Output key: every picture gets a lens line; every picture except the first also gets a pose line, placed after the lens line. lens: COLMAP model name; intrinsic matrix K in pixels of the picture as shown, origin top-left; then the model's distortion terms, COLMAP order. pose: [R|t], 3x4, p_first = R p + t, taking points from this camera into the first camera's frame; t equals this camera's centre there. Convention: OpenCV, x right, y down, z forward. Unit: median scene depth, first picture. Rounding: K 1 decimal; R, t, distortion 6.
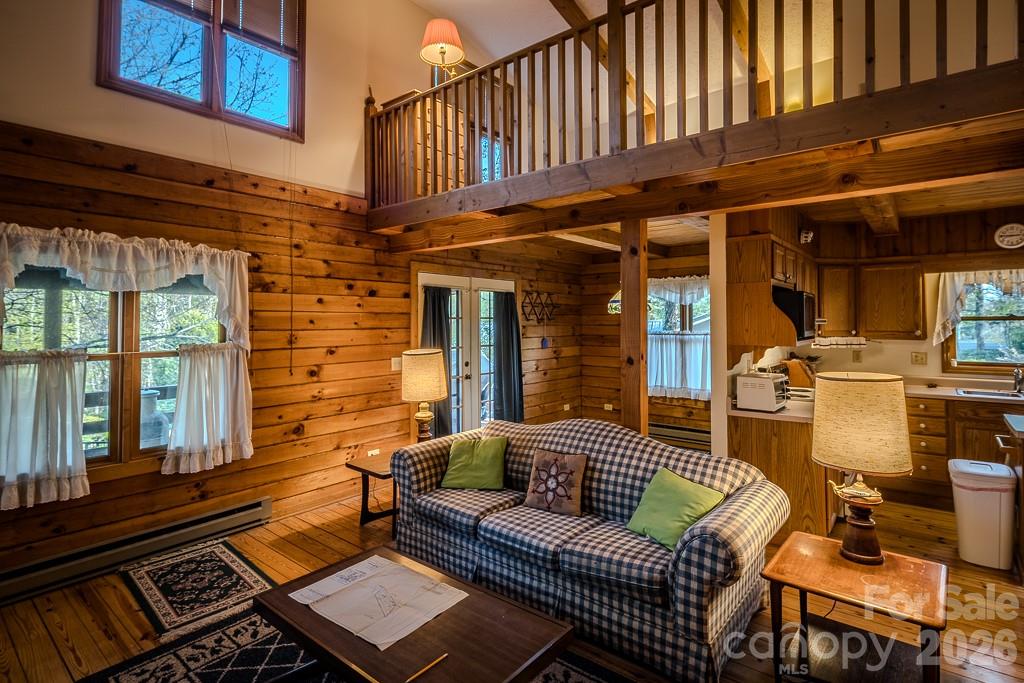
lens RADIAL K [[512.0, 0, 516.5], [0, 512.0, 308.9], [0, 0, 1]] dist [0.004282, -0.004309]
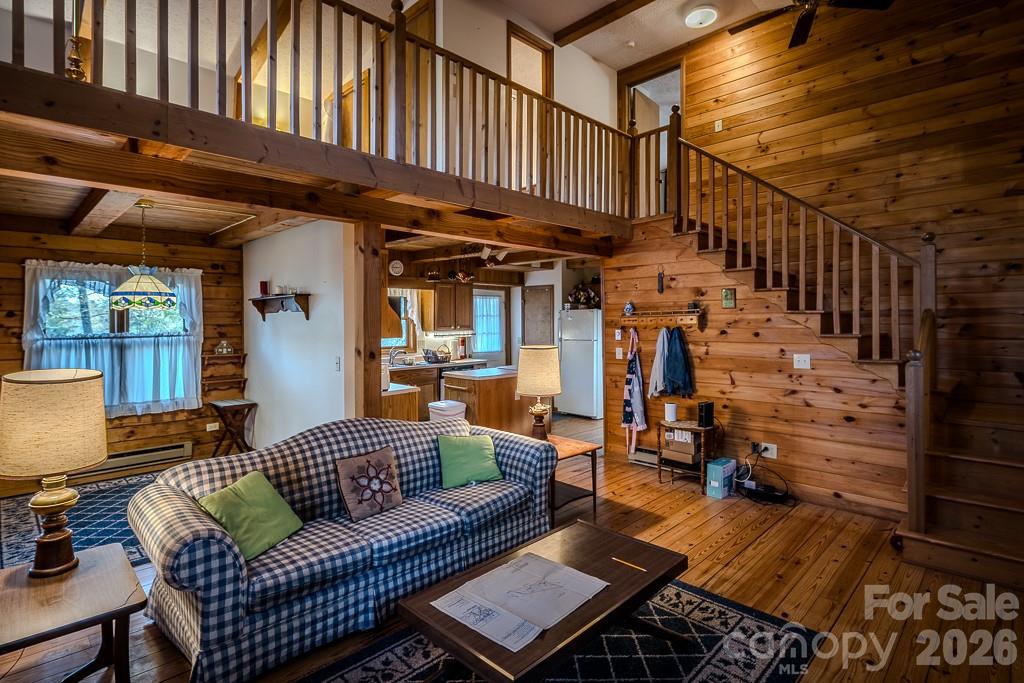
lens RADIAL K [[512.0, 0, 515.4], [0, 512.0, 303.9], [0, 0, 1]] dist [0.004282, -0.004309]
pose [[0.101943, 0.034863, 0.994179, -0.693264], [-0.017676, 0.999291, -0.033230, 0.021300], [-0.994633, -0.014186, 0.102487, 0.507023]]
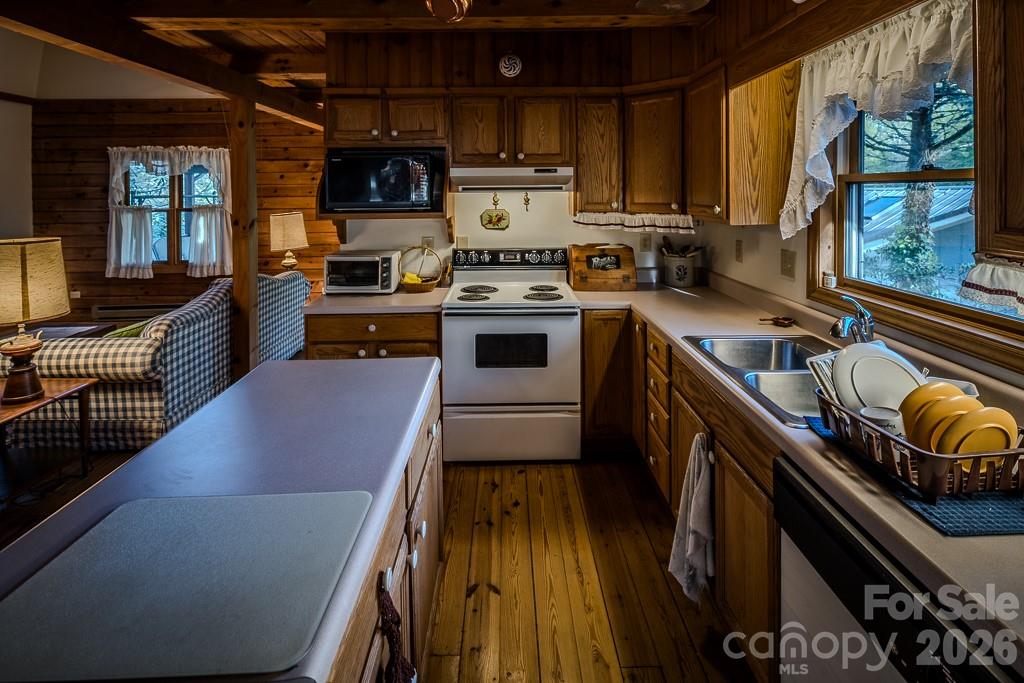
lens RADIAL K [[512.0, 0, 514.0], [0, 512.0, 199.6], [0, 0, 1]] dist [0.004282, -0.004309]
pose [[0.642867, 0.009774, -0.765915, 1.259590], [0.026359, 0.999044, 0.034874, 0.017015], [0.765524, -0.042607, 0.641995, 0.632053]]
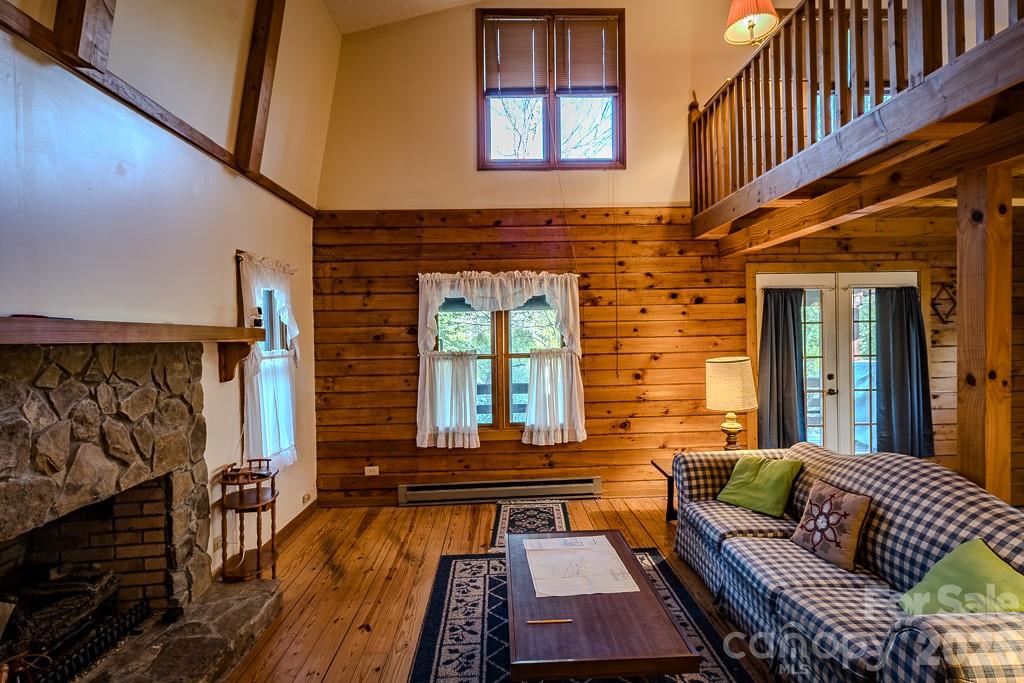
lens RADIAL K [[512.0, 0, 514.9], [0, 512.0, 343.0], [0, 0, 1]] dist [0.004282, -0.004309]
pose [[0.655634, 0.002267, -0.755076, 0.288667], [0.036365, 0.998740, 0.034575, 0.005770], [0.754203, -0.050127, 0.654725, 0.084015]]
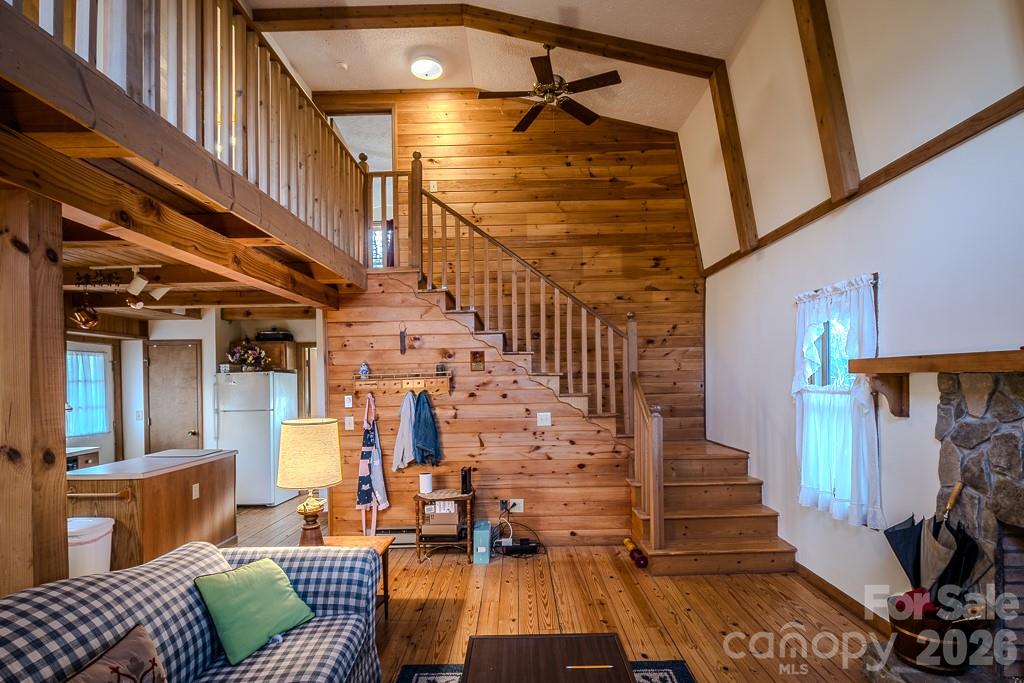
lens RADIAL K [[512.0, 0, 517.8], [0, 512.0, 369.4], [0, 0, 1]] dist [0.004282, -0.004309]
pose [[-0.627307, 0.030195, 0.778186, -0.438935], [0.001559, 0.999295, -0.037518, 0.025064], [-0.778770, -0.022323, -0.626912, 0.813979]]
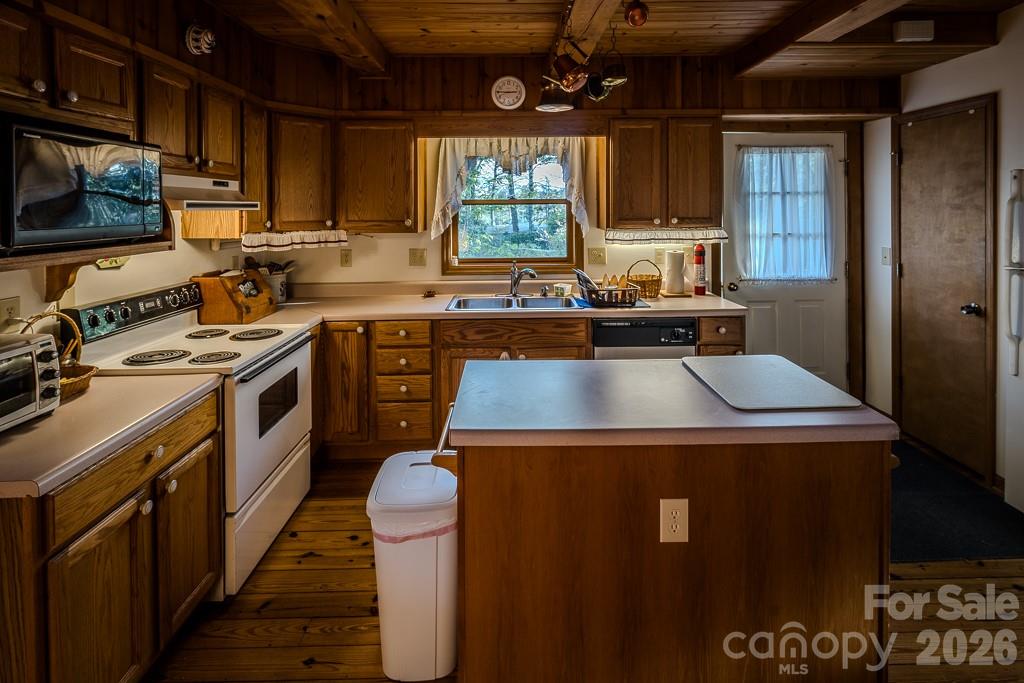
lens RADIAL K [[512.0, 0, 516.3], [0, 512.0, 212.3], [0, 0, 1]] dist [0.004282, -0.004309]
pose [[0.767239, -0.008155, 0.641310, 0.545235], [-0.011211, 0.999596, 0.026123, 0.016084], [-0.641264, -0.027232, 0.766837, 0.453356]]
